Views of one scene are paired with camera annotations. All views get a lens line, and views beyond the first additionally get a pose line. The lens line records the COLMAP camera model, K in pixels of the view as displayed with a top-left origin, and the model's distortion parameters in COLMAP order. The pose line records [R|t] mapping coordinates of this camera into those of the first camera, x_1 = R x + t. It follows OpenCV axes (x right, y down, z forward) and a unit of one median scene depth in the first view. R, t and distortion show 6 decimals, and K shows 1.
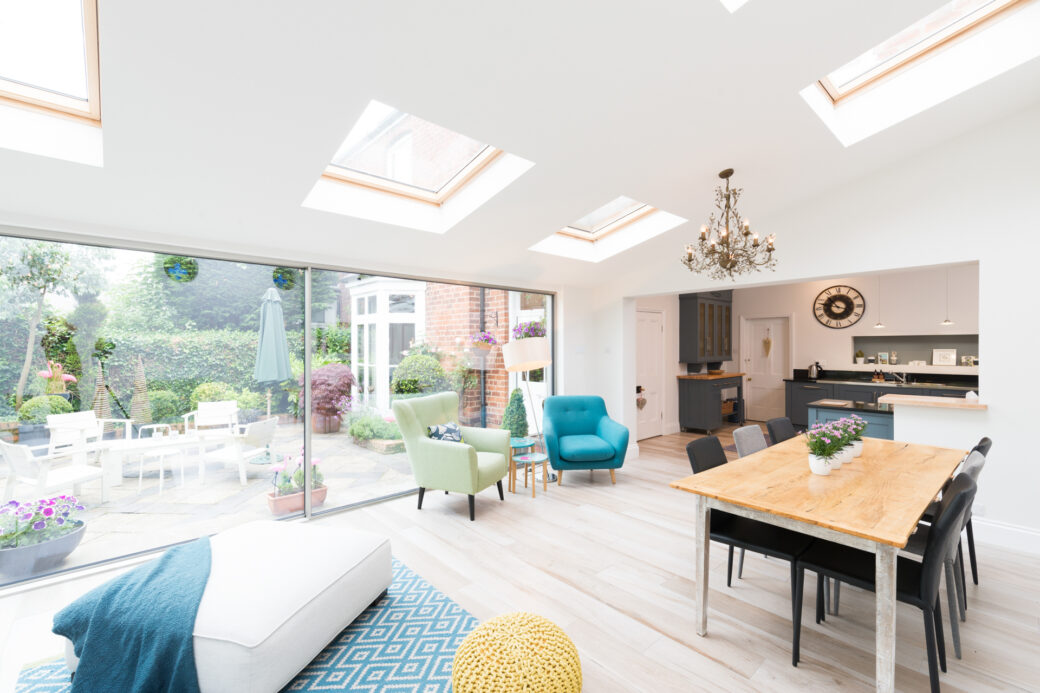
lens RADIAL K [[452.3, 0, 522.4], [0, 452.3, 347.7], [0, 0, 1]] dist [0.000874, 0.000058]
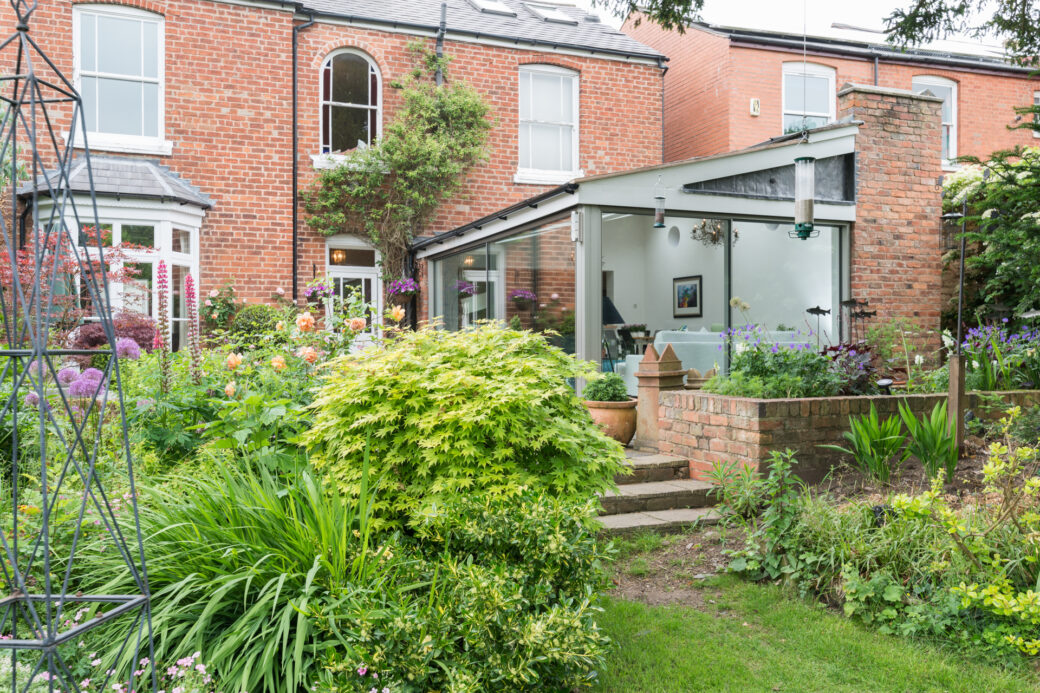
lens RADIAL K [[869.8, 0, 521.1], [0, 869.8, 343.7], [0, 0, 1]] dist [0.003712, 0.005033]
pose [[0.352296, -0.005305, 0.935873, -1.478851], [0.001742, 0.999986, 0.005013, 0.075652], [-0.935887, -0.000136, 0.352301, -0.097644]]
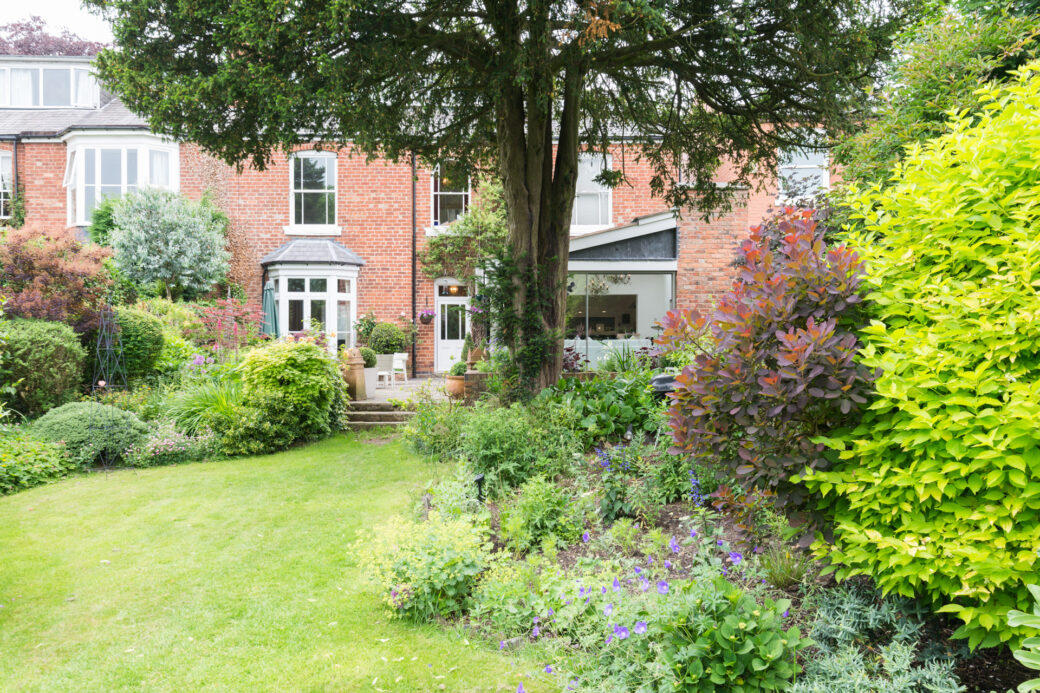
lens RADIAL K [[869.8, 0, 523.0], [0, 869.8, 342.8], [0, 0, 1]] dist [0.003712, 0.005033]
pose [[0.657760, -0.004358, 0.753215, -1.860507], [0.004157, 0.999989, 0.002155, 0.067507], [-0.753216, 0.001714, 0.657771, -1.105768]]
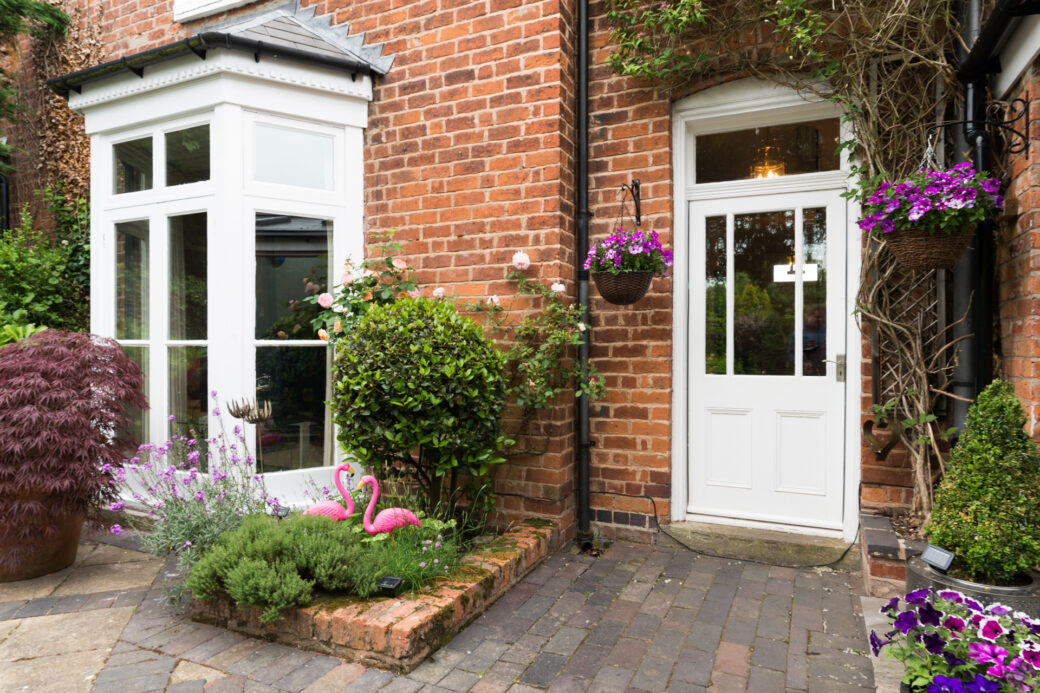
lens RADIAL K [[630.2, 0, 522.0], [0, 630.2, 346.2], [0, 0, 1]] dist [0.007976, 0.000664]
pose [[0.926274, -0.000622, 0.376850, -0.285492], [0.000789, 1.000000, -0.000287, 0.043039], [-0.376850, 0.000563, 0.926274, 0.495685]]
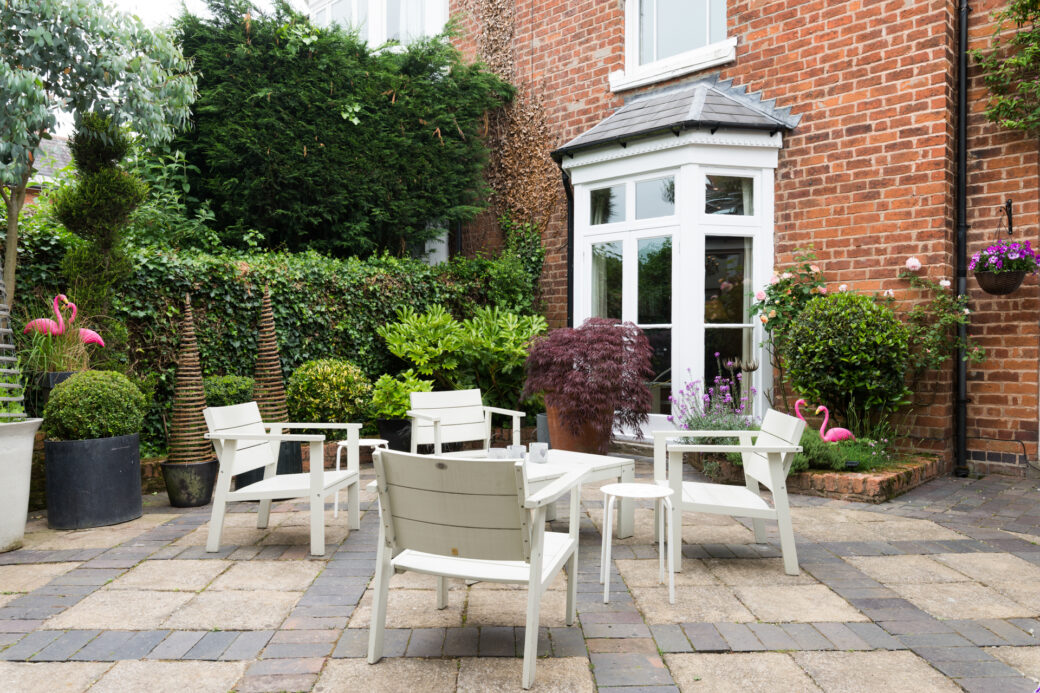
lens RADIAL K [[769.2, 0, 524.2], [0, 769.2, 346.2], [0, 0, 1]] dist [0.005336, -0.002287]
pose [[0.997623, 0.001505, 0.068899, -0.534977], [-0.001605, 0.999998, 0.001399, 0.061021], [-0.068897, -0.001506, 0.997623, 0.201377]]
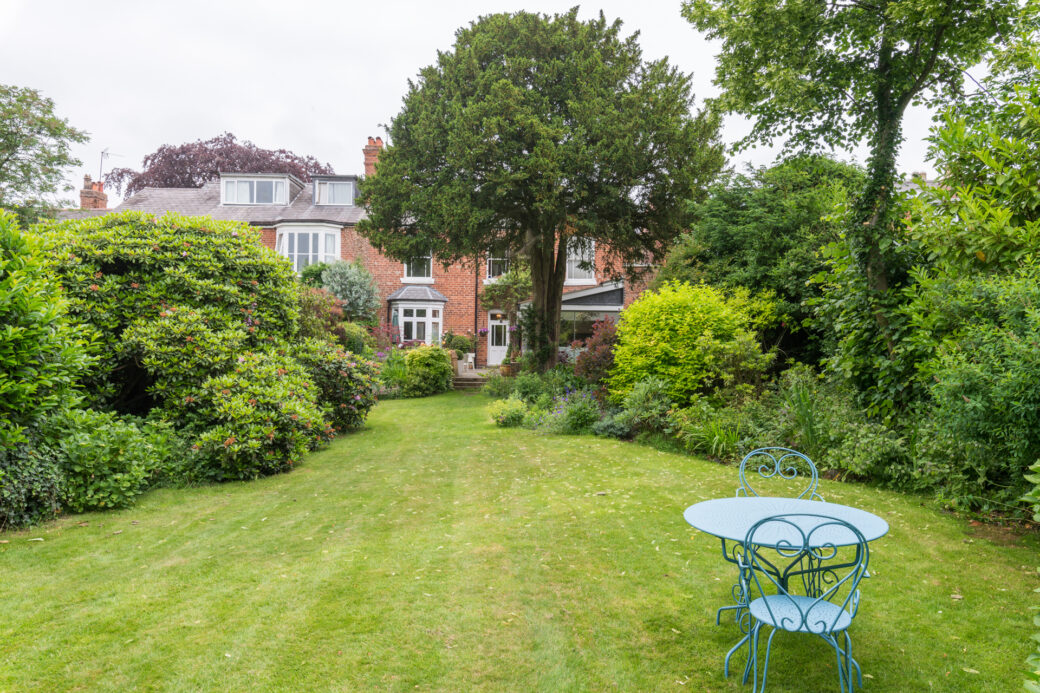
lens RADIAL K [[696.6, 0, 519.5], [0, 696.6, 346.5], [0, 0, 1]] dist [0.000036, -0.000023]
pose [[0.681003, 0.007055, 0.732246, -2.561396], [-0.009696, 0.999953, -0.000617, 0.067010], [-0.732216, -0.006680, 0.681039, -1.726541]]
